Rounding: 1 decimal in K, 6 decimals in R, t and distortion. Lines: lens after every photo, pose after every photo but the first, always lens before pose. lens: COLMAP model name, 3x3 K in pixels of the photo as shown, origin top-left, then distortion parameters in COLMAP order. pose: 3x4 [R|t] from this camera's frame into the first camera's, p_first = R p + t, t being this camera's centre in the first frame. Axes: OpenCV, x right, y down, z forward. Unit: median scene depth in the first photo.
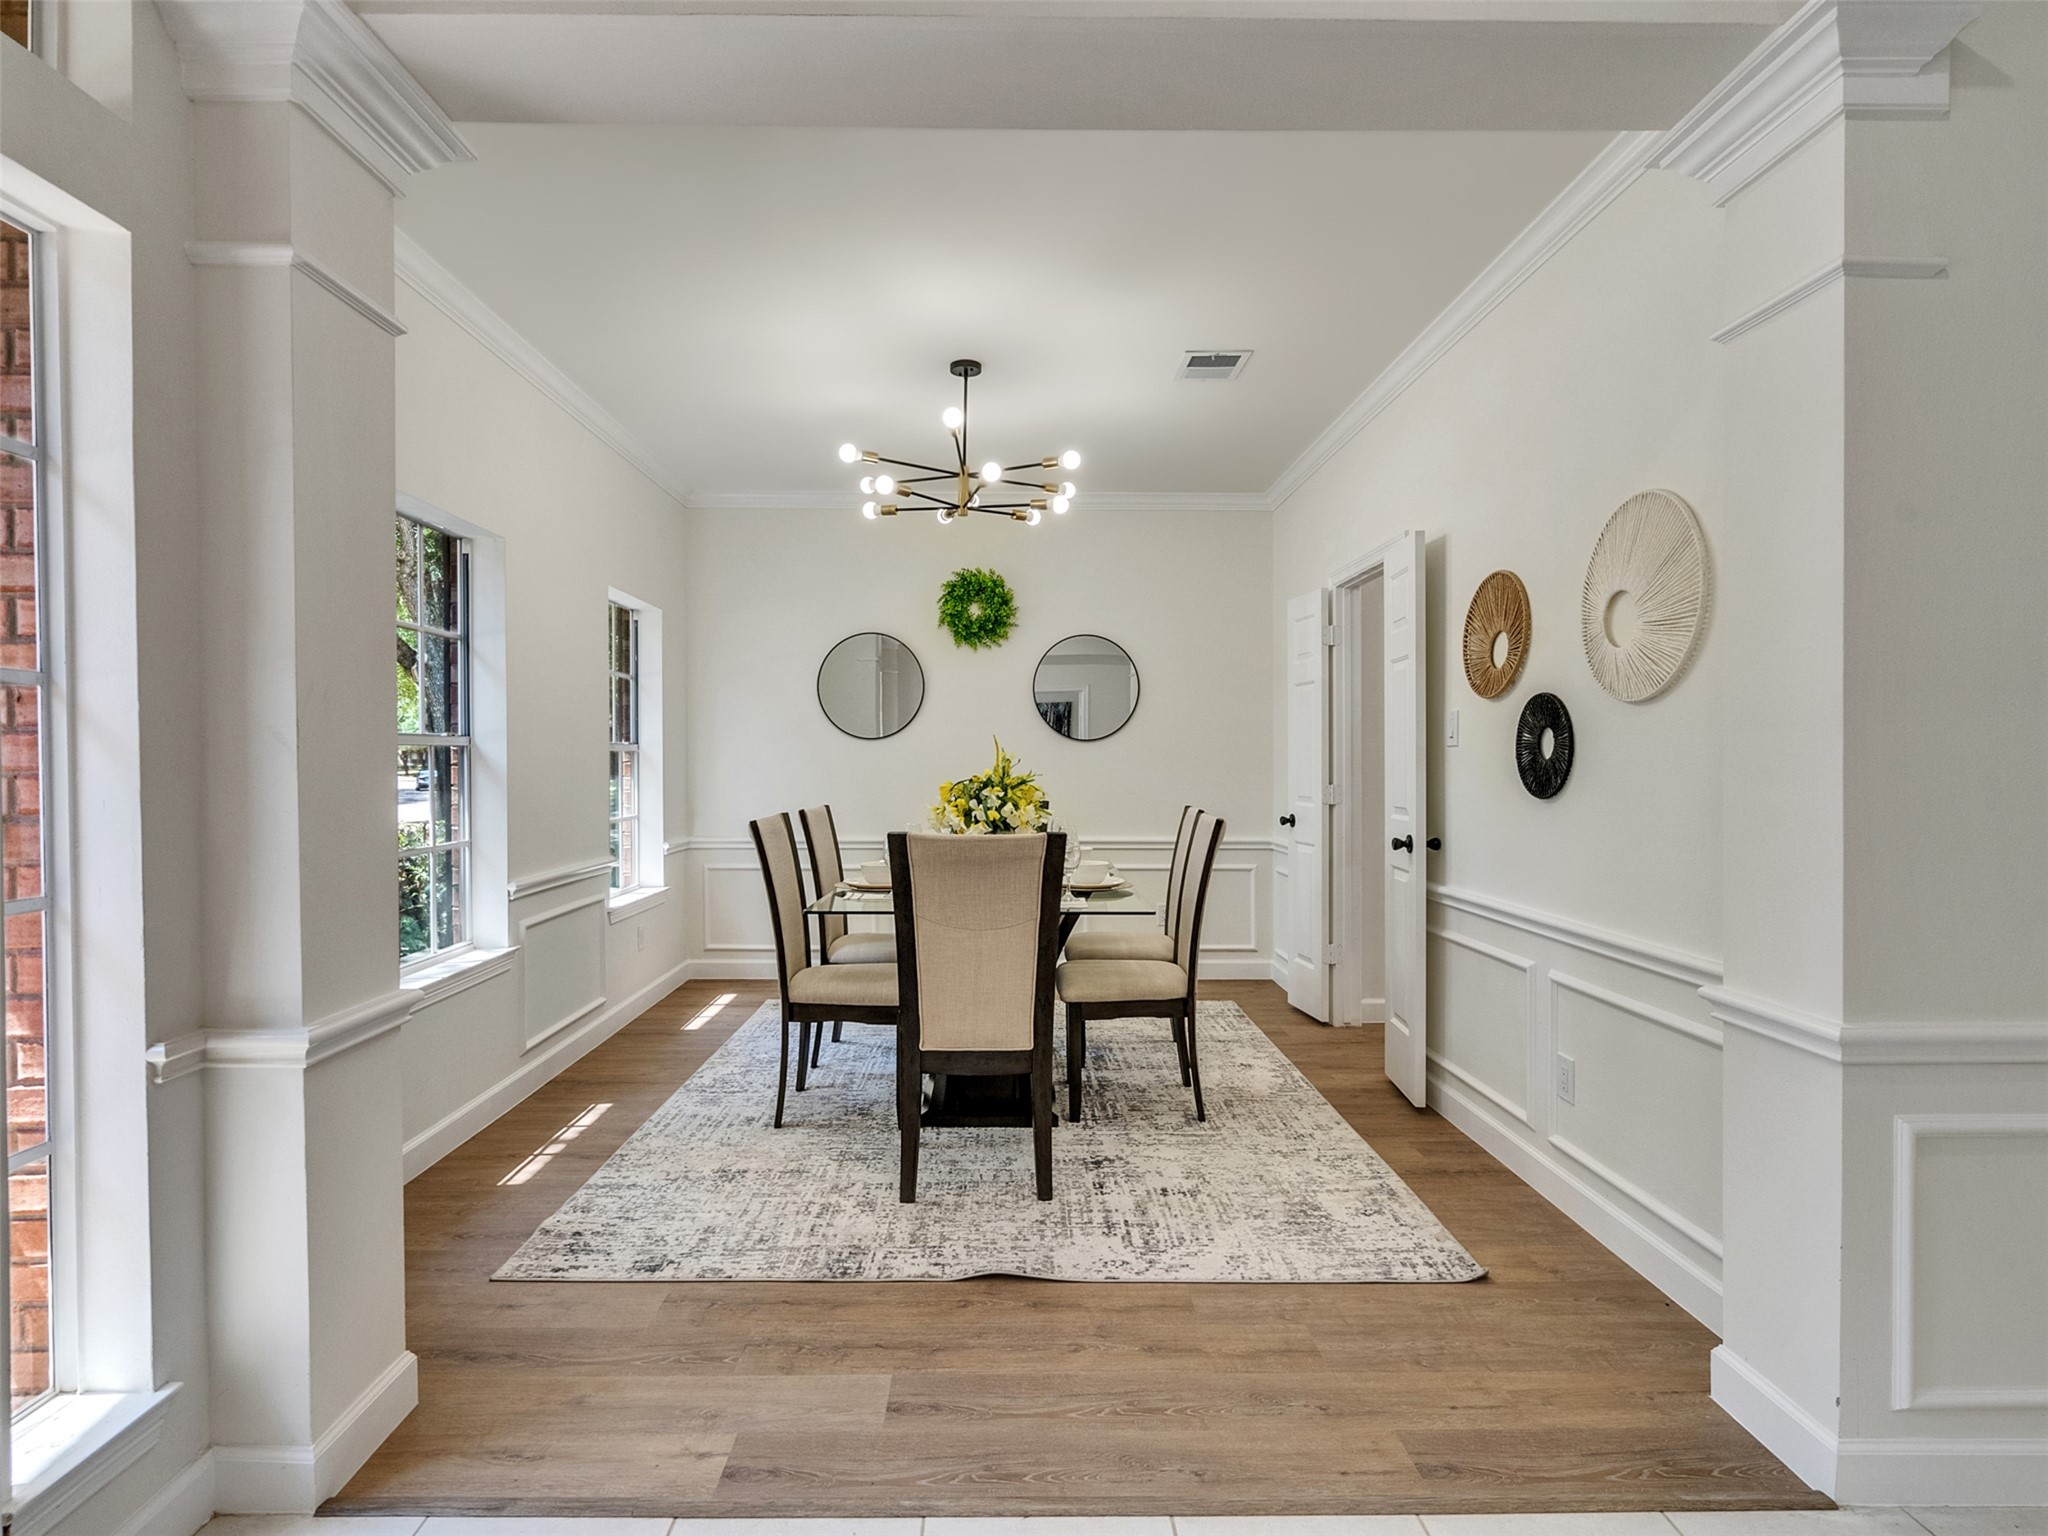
lens RADIAL K [[1047.9, 0, 1009.2], [0, 1047.9, 768.9], [0, 0, 1]] dist [-0.008097, 0.006221]
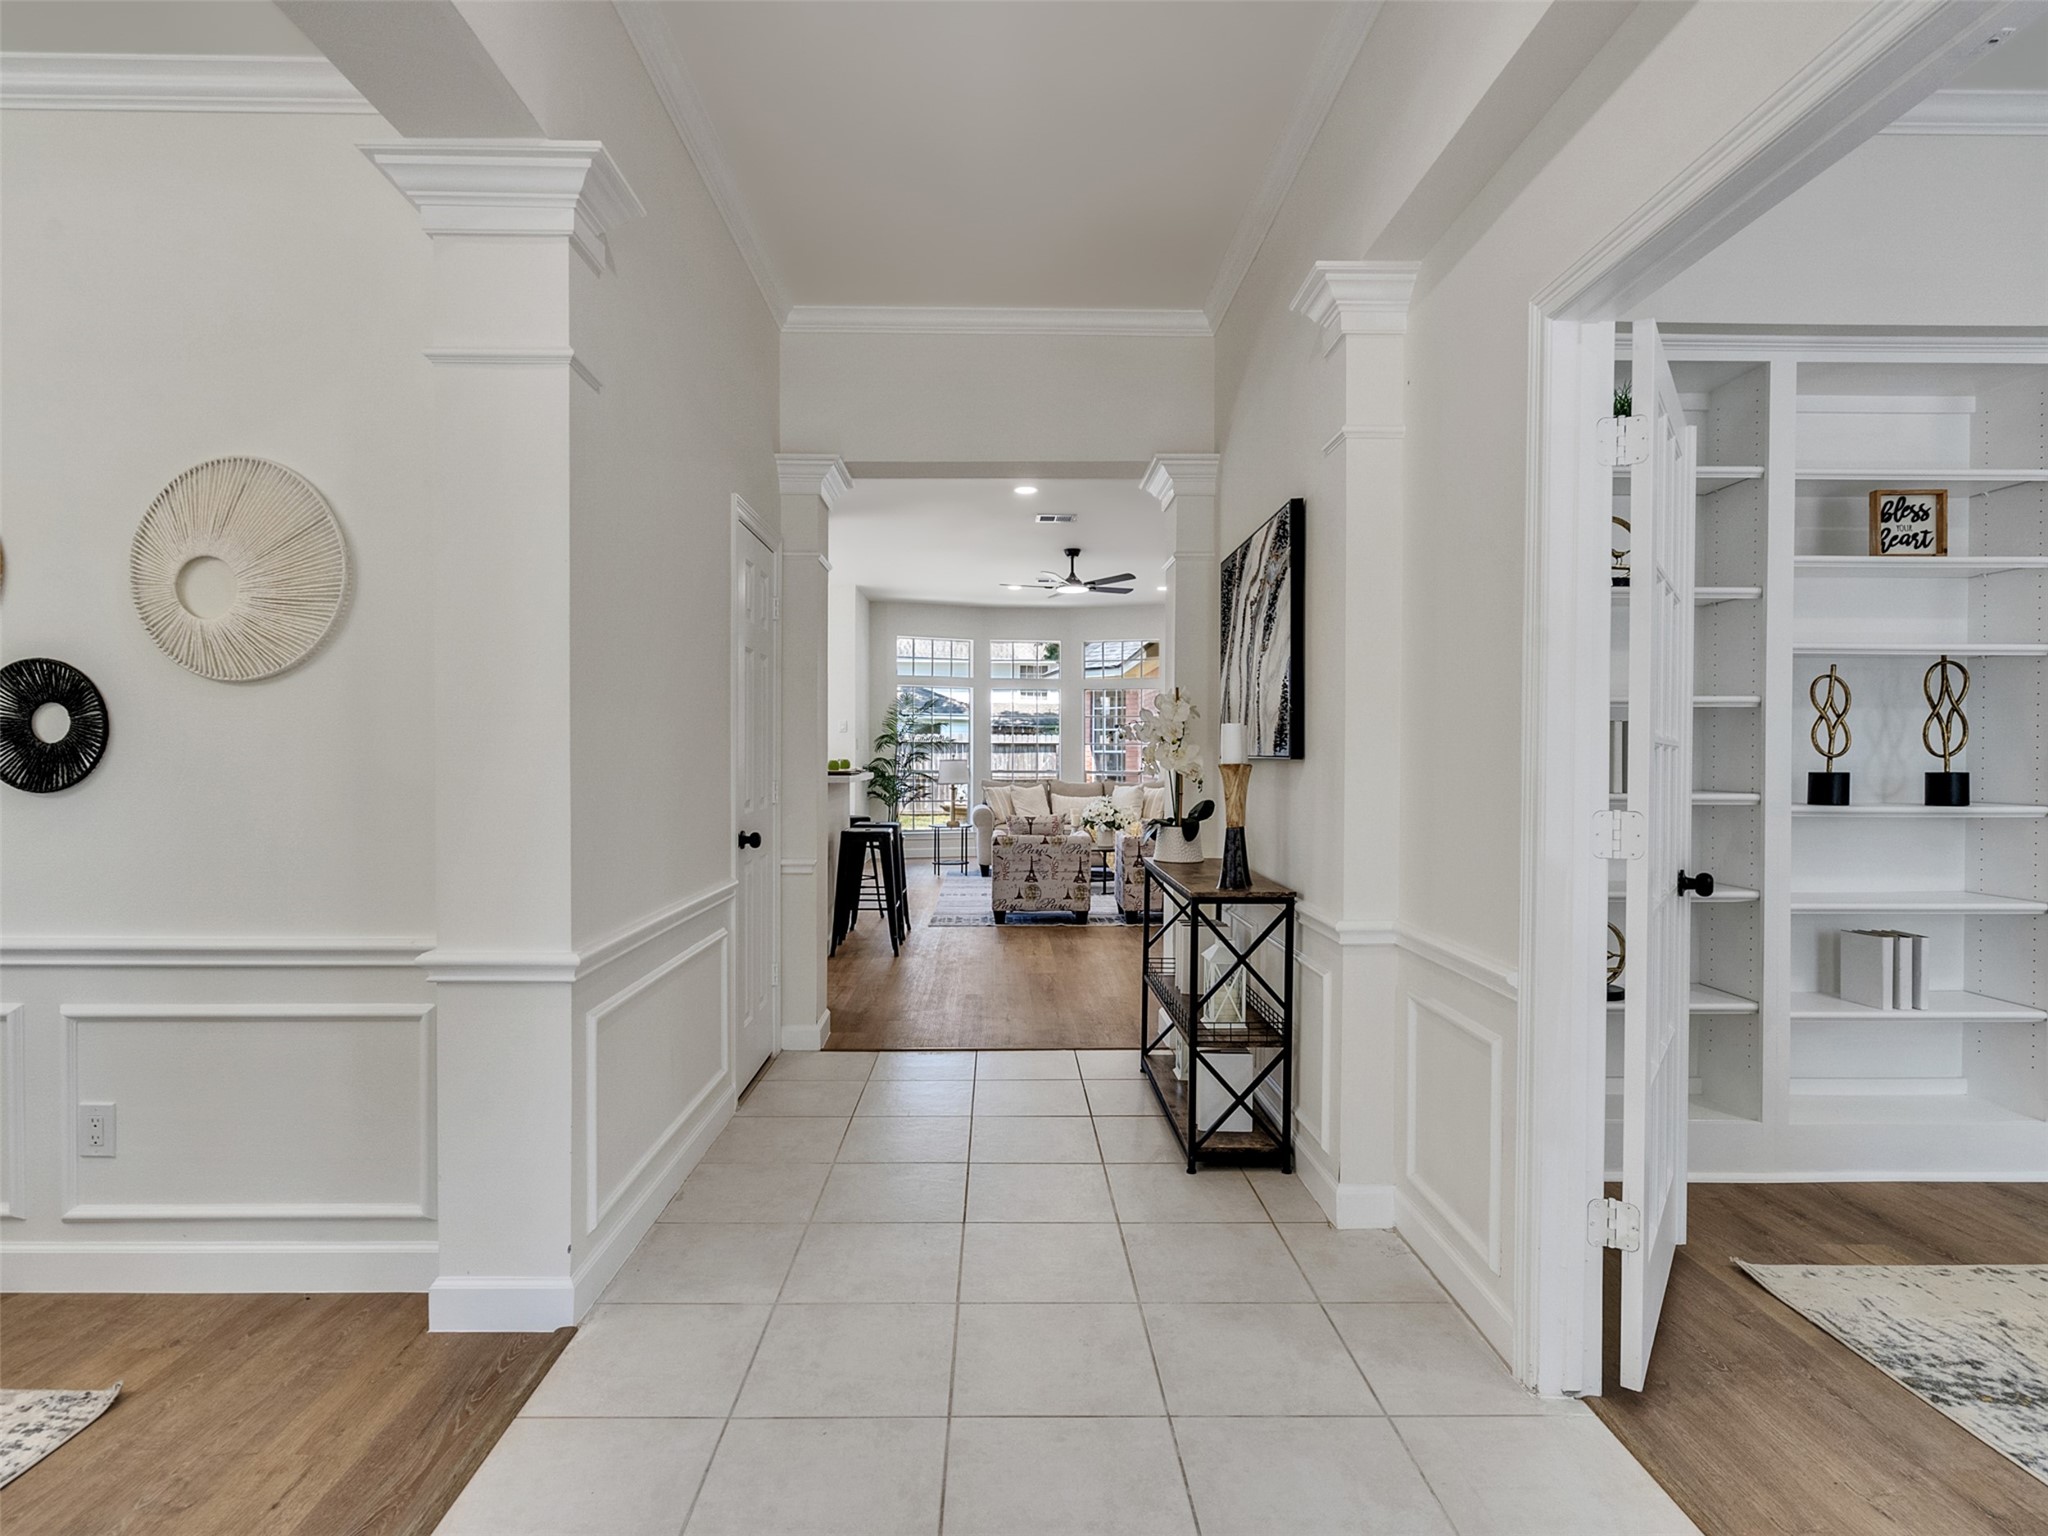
lens RADIAL K [[1047.9, 0, 1009.2], [0, 1047.9, 768.9], [0, 0, 1]] dist [-0.008097, 0.006221]
pose [[-0.003491, -0.008114, 0.999961, -0.412554], [0.001800, 0.999965, 0.008120, 0.008947], [-0.999992, 0.001828, -0.003476, 0.402350]]
